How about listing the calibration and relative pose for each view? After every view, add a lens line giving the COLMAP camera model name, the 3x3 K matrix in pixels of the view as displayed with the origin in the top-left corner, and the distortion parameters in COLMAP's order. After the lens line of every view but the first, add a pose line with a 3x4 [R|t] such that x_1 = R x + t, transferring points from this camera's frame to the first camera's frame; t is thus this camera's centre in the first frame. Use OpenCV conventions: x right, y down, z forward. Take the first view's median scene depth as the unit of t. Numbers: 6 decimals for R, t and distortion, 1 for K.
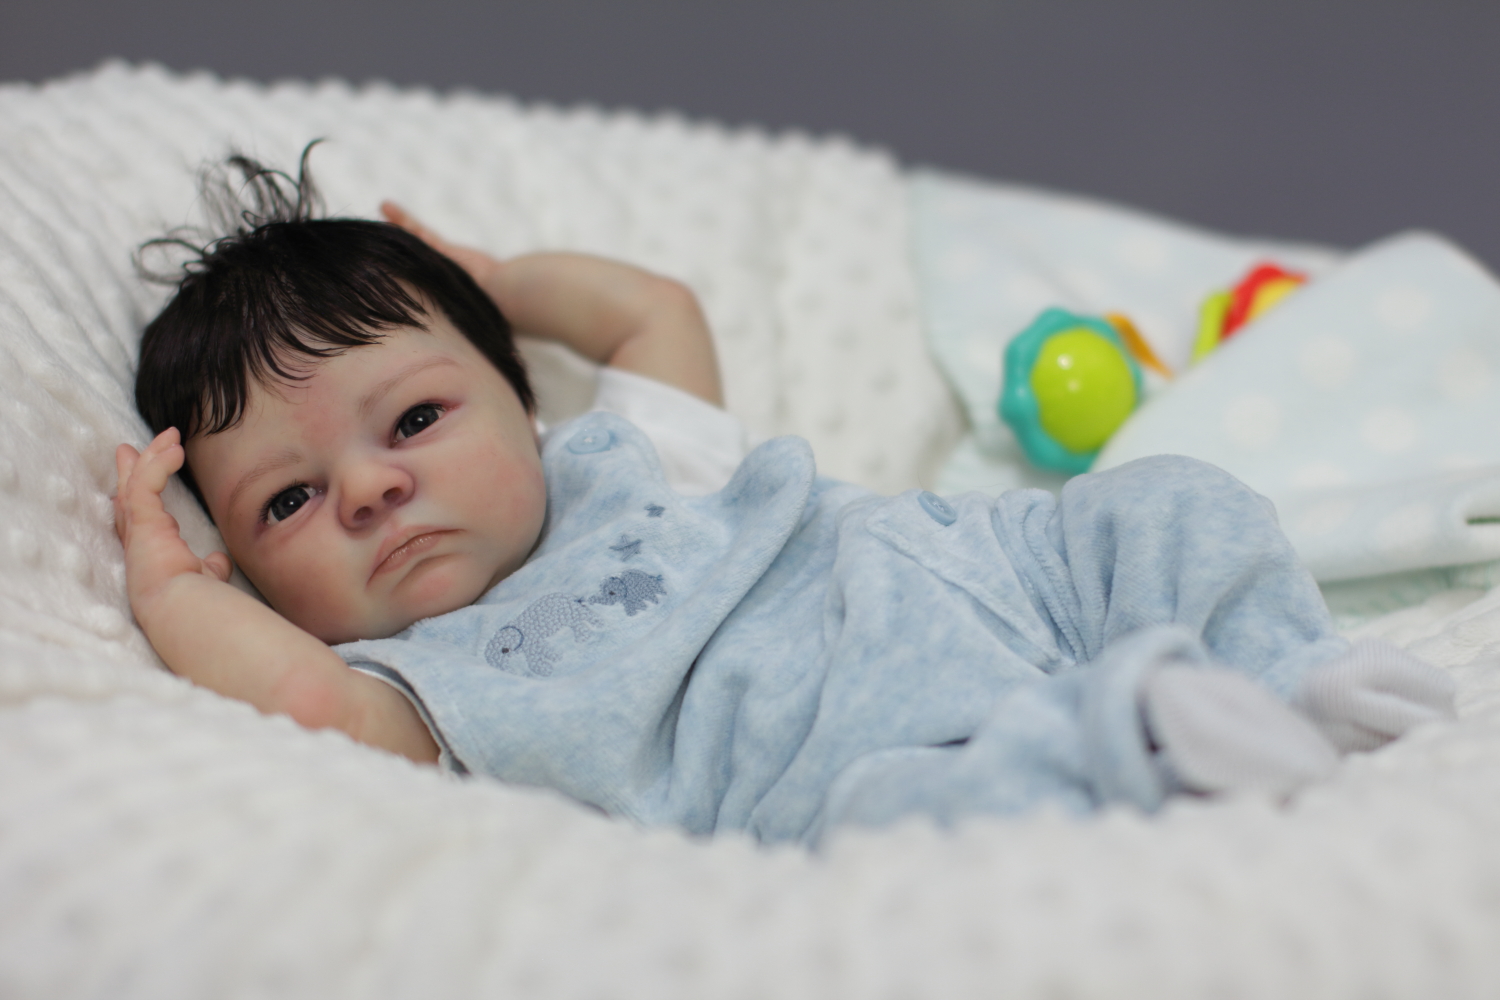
lens RADIAL K [[3472.0, 0, 742.4], [0, 3472.0, 488.8], [0, 0, 1]] dist [-0.153171, 0.000000]
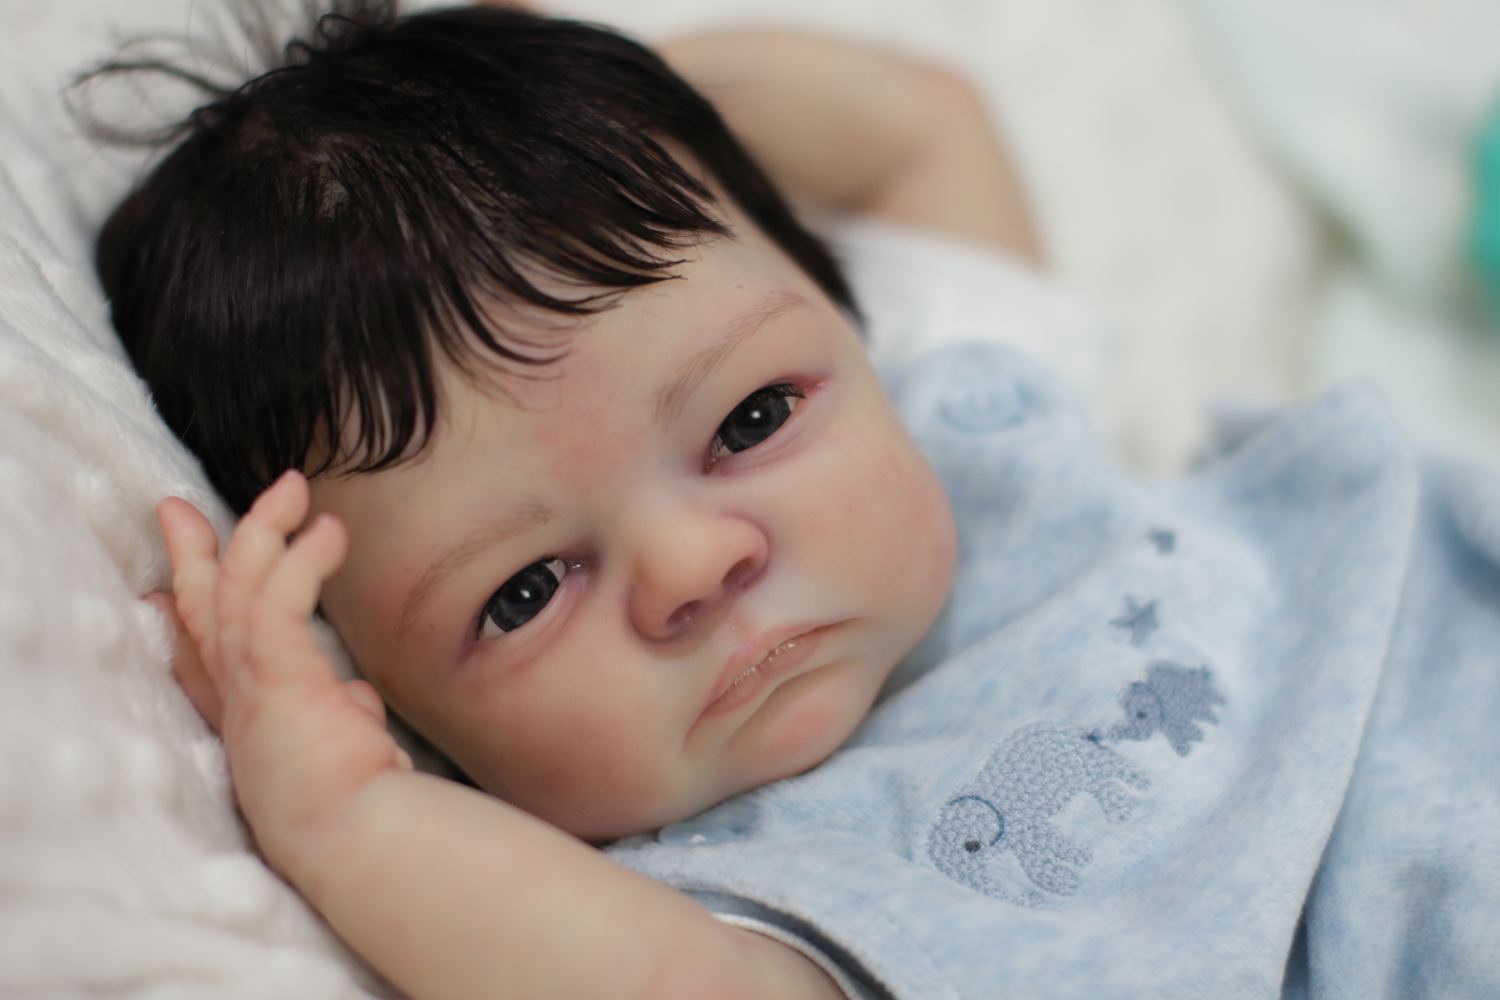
lens RADIAL K [[3472.0, 0, 775.3], [0, 3472.0, 549.7], [0, 0, 1]] dist [-0.153171, 0.000000]
pose [[0.969087, -0.085551, 0.231413, -0.214433], [0.048215, 0.985541, 0.162434, -0.085522], [-0.241963, -0.146254, 0.959199, 0.493263]]
